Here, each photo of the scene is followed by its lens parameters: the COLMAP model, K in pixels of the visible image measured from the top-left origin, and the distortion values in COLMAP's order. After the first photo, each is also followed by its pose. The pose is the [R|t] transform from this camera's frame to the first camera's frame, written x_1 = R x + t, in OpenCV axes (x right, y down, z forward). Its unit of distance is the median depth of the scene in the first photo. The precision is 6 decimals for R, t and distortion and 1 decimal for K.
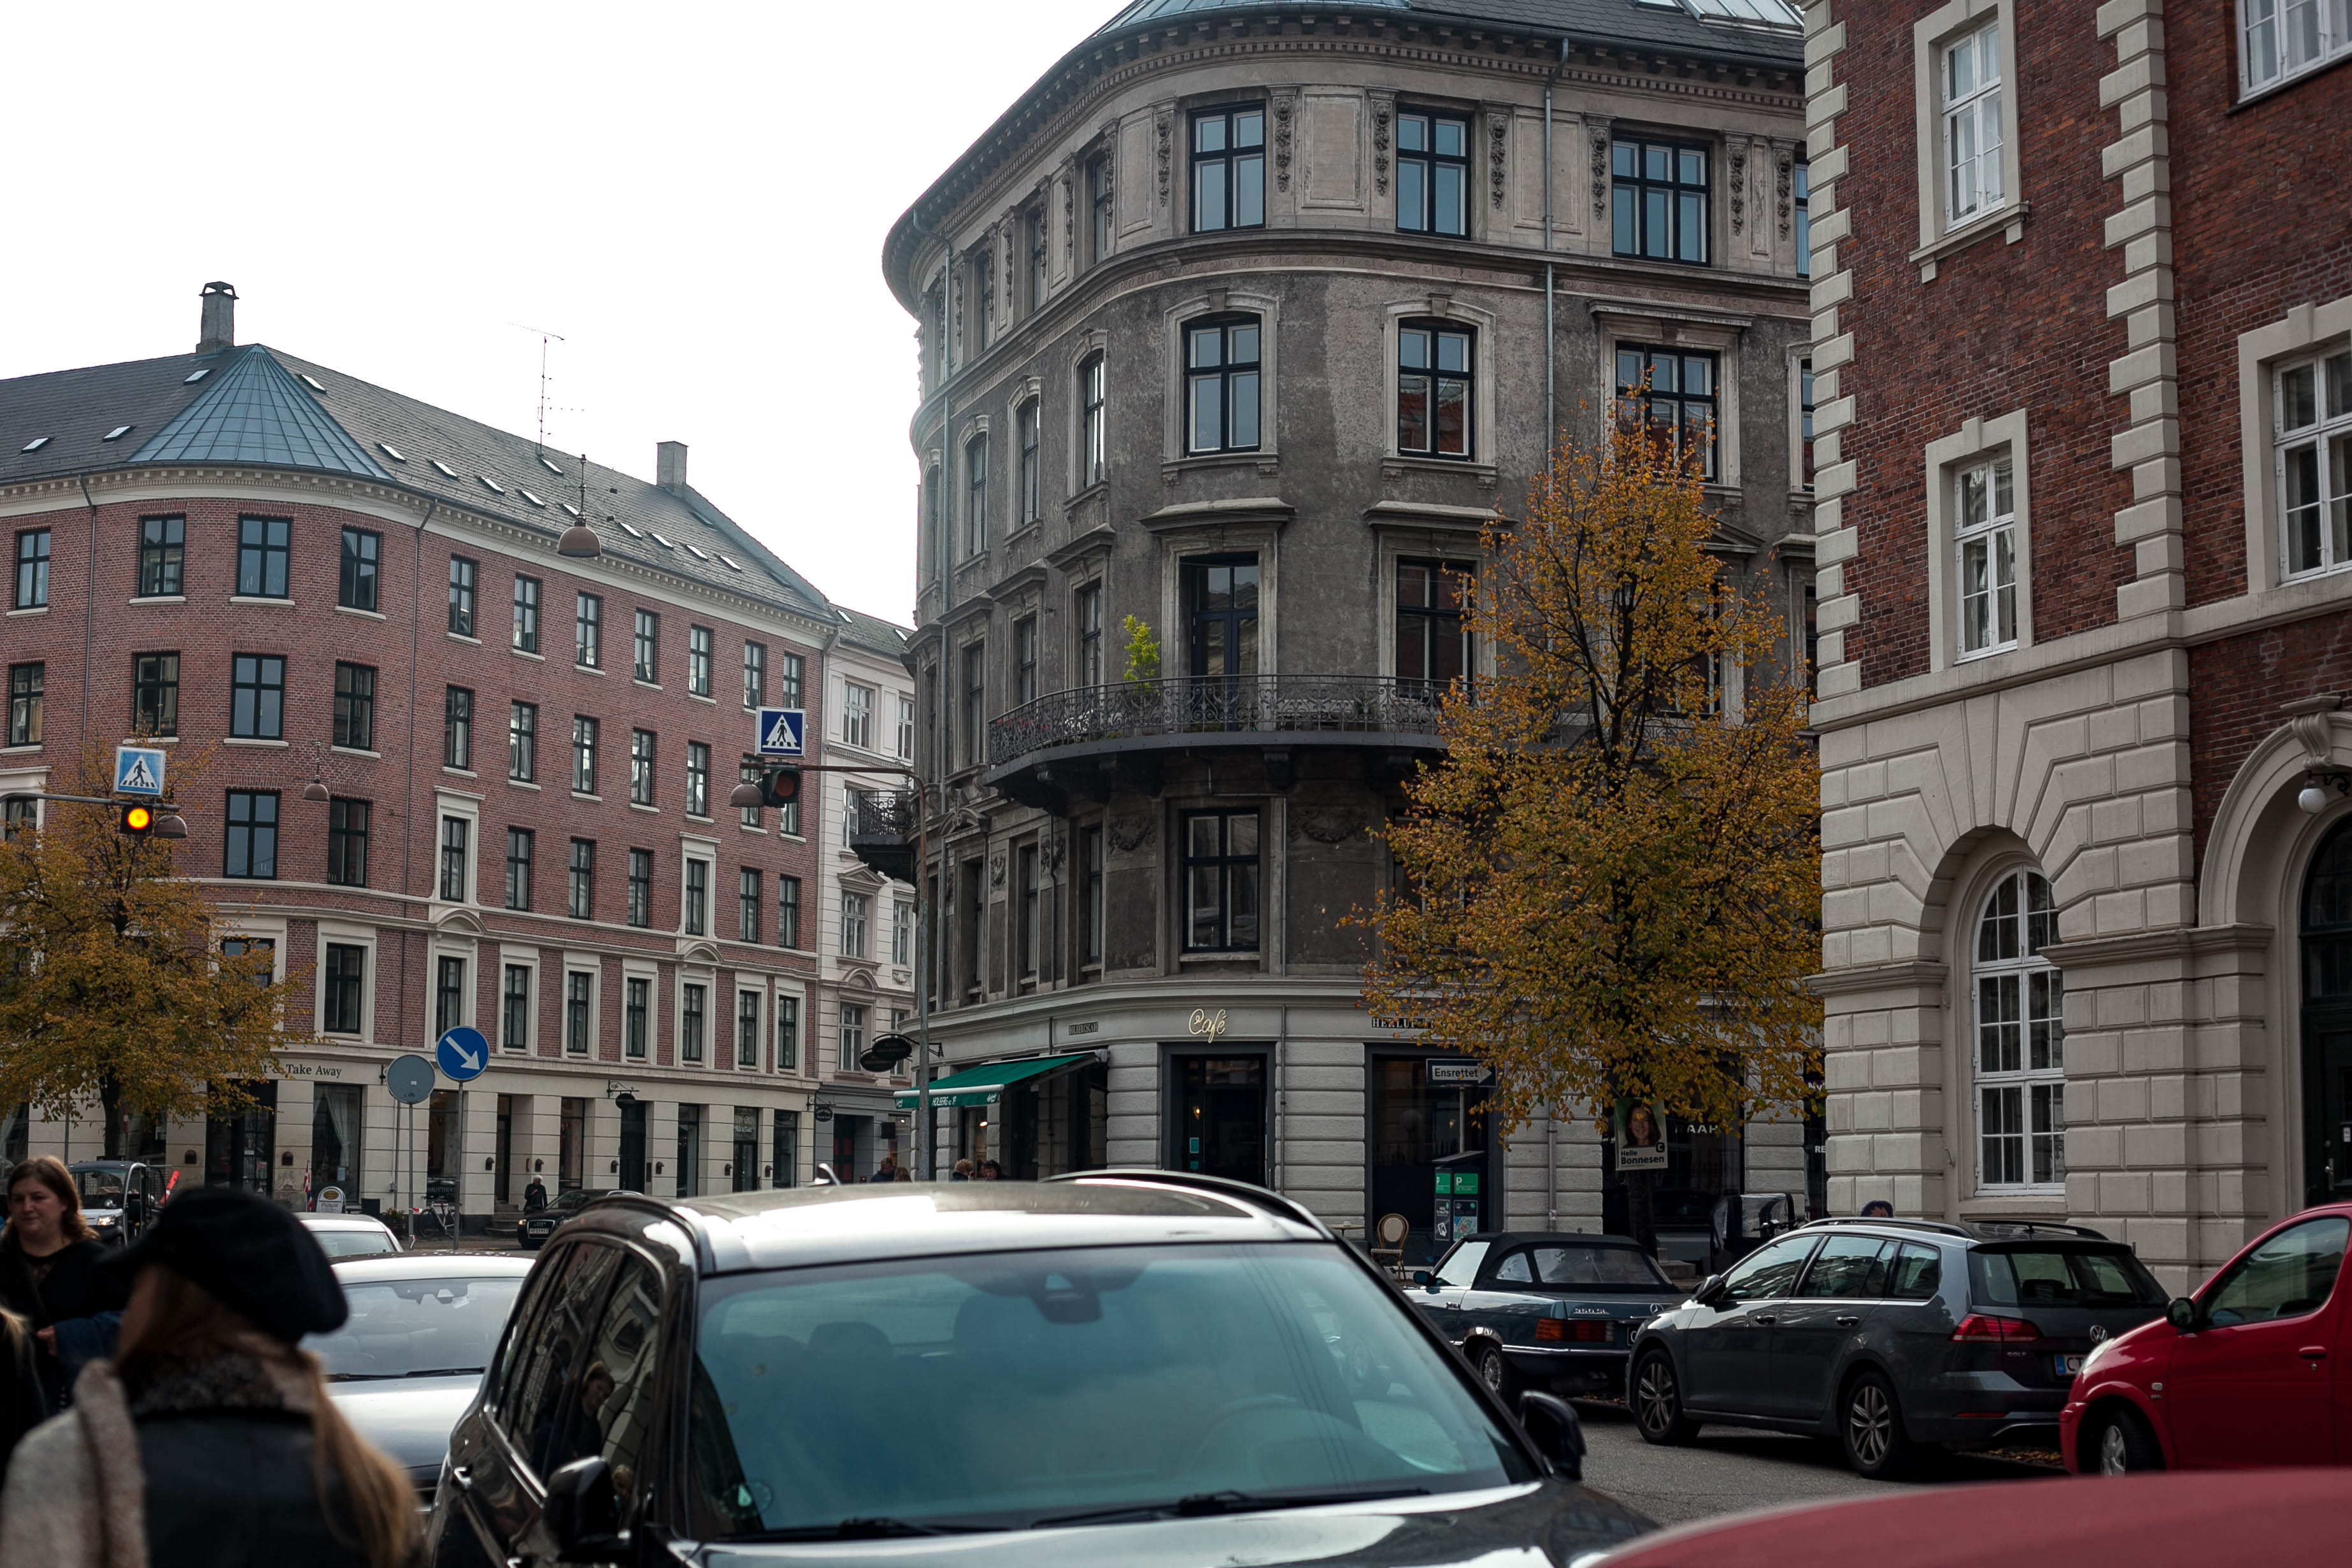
lens RADIAL K [[3278.7, 0, 1121.2], [0, 3278.7, 823.8], [0, 0, 1]] dist [-0.100186, -0.030892]
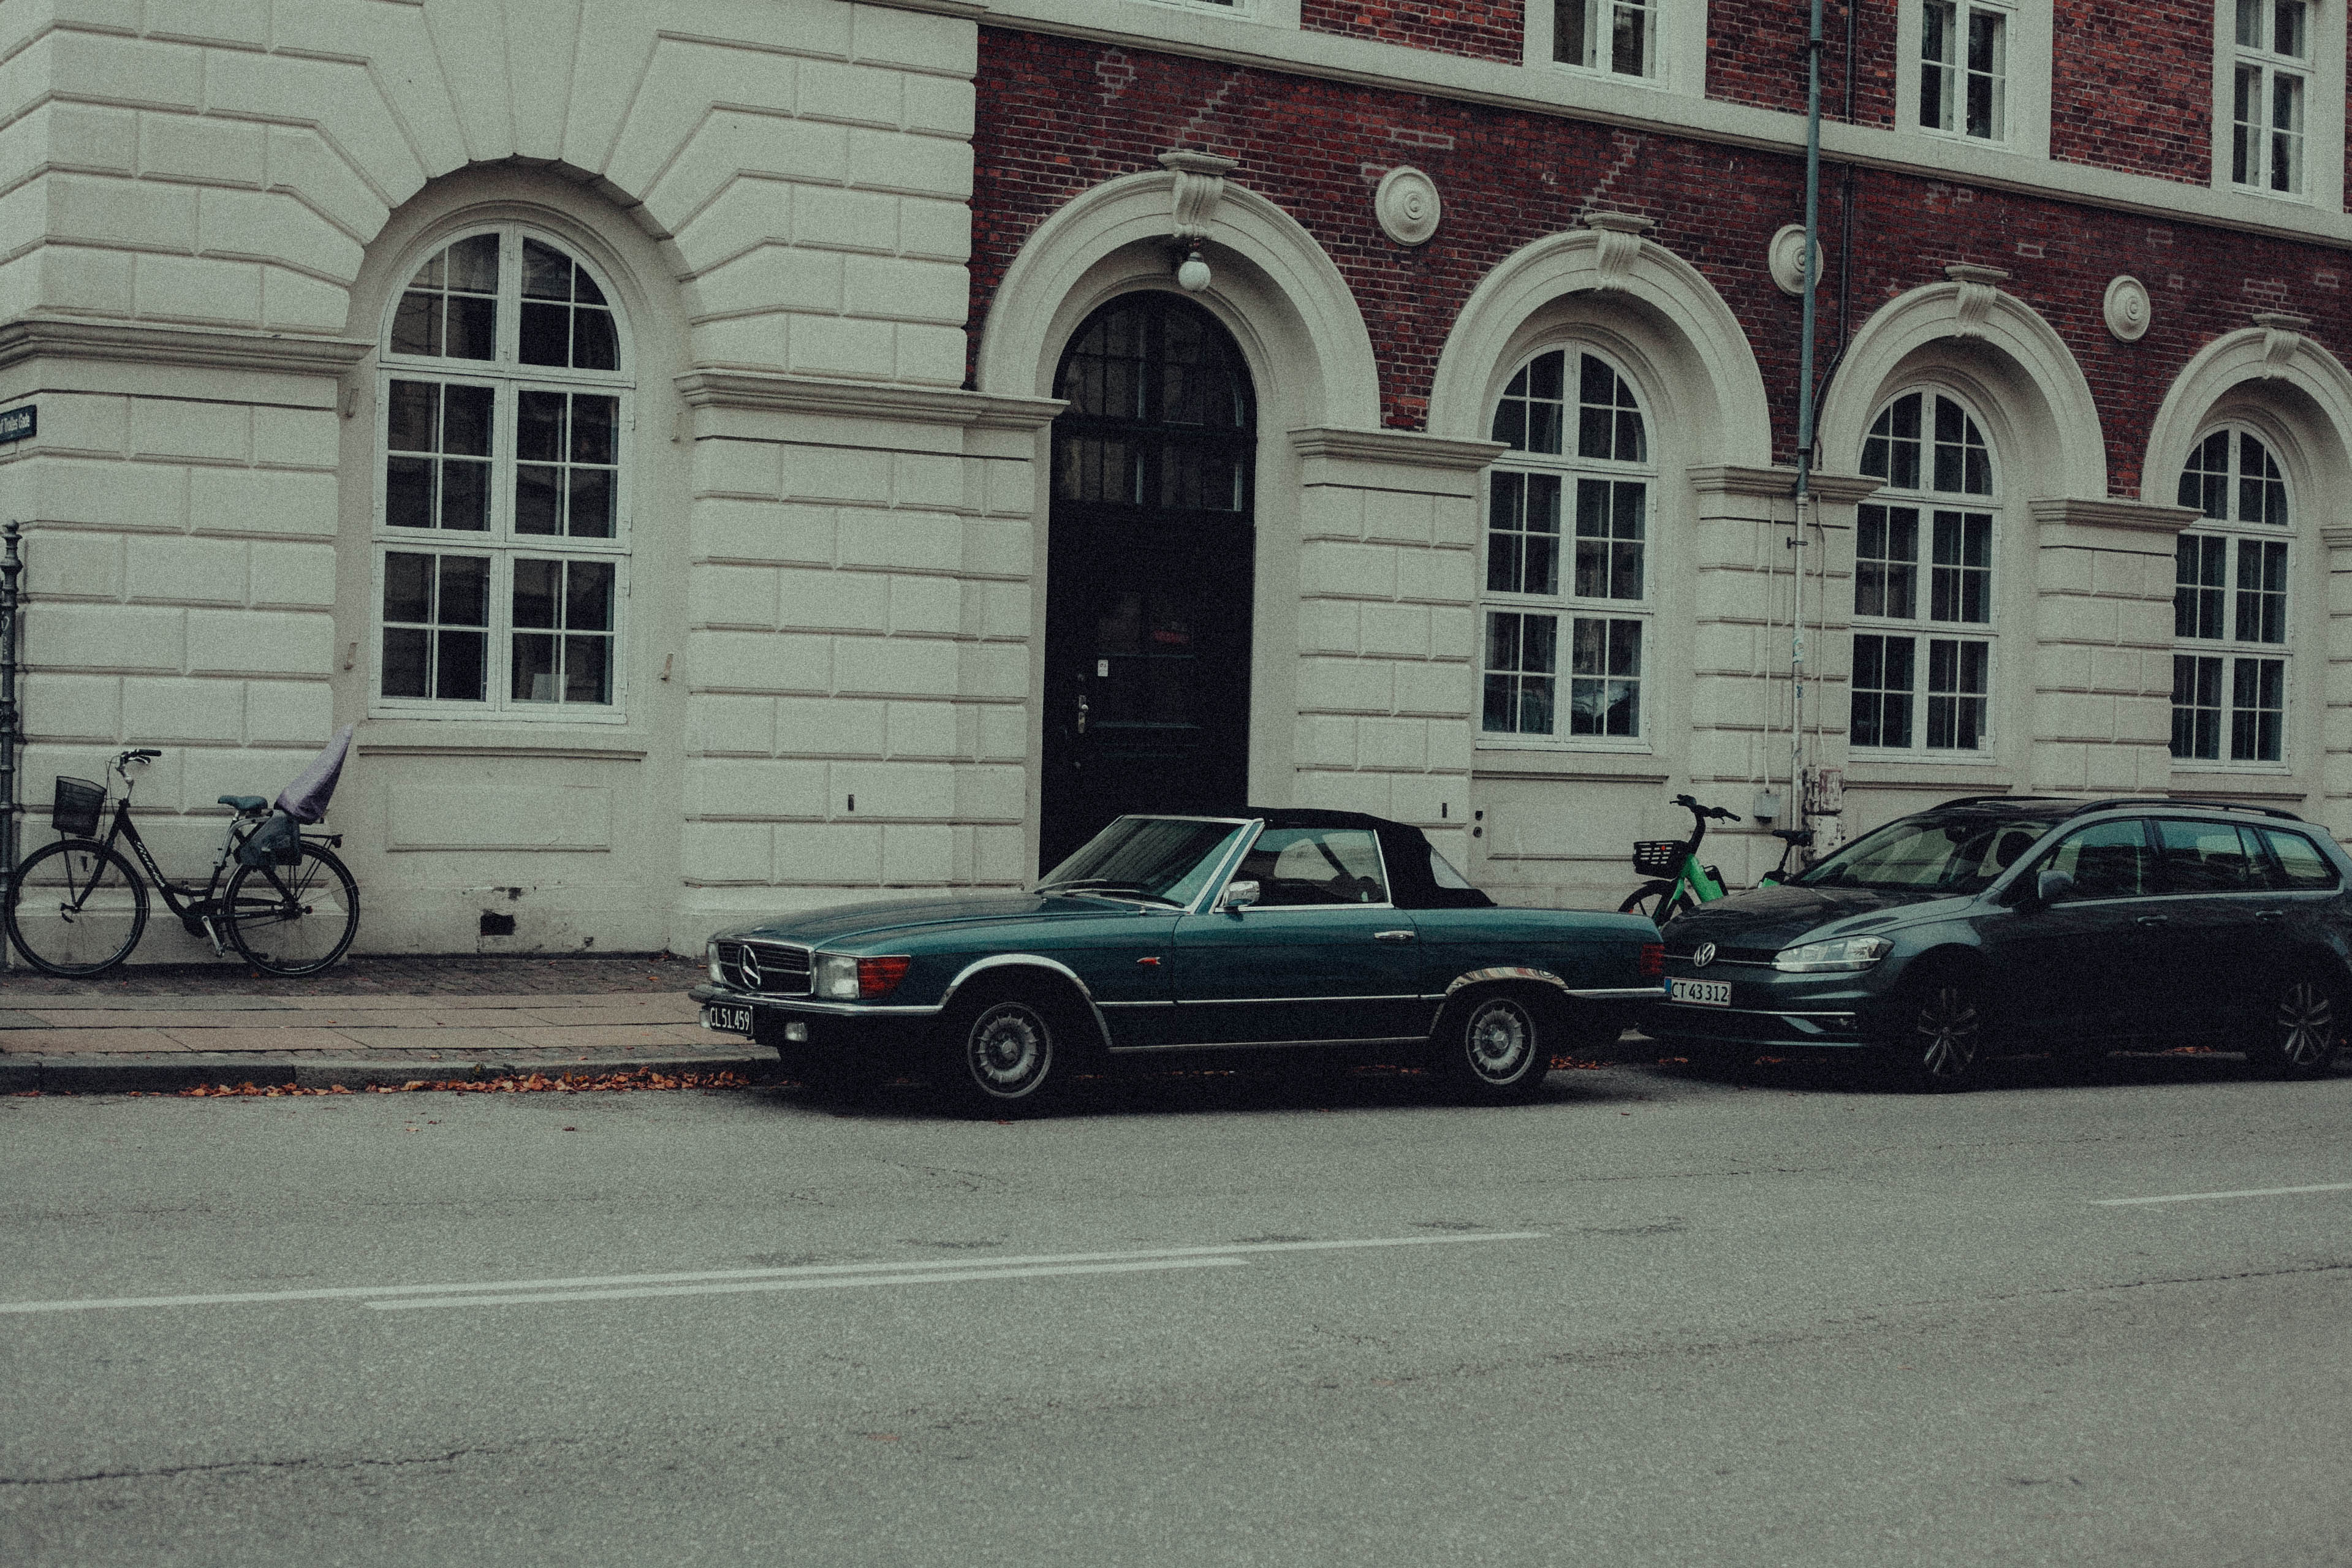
lens RADIAL K [[3278.4, 0, 1121.2], [0, 3278.4, 823.7], [0, 0, 1]] dist [-0.100186, -0.030892]
pose [[-0.151617, -0.024658, 0.988132, -0.438698], [-0.142028, 0.989858, 0.002908, 0.124930], [-0.978182, -0.139902, -0.153581, 1.057168]]
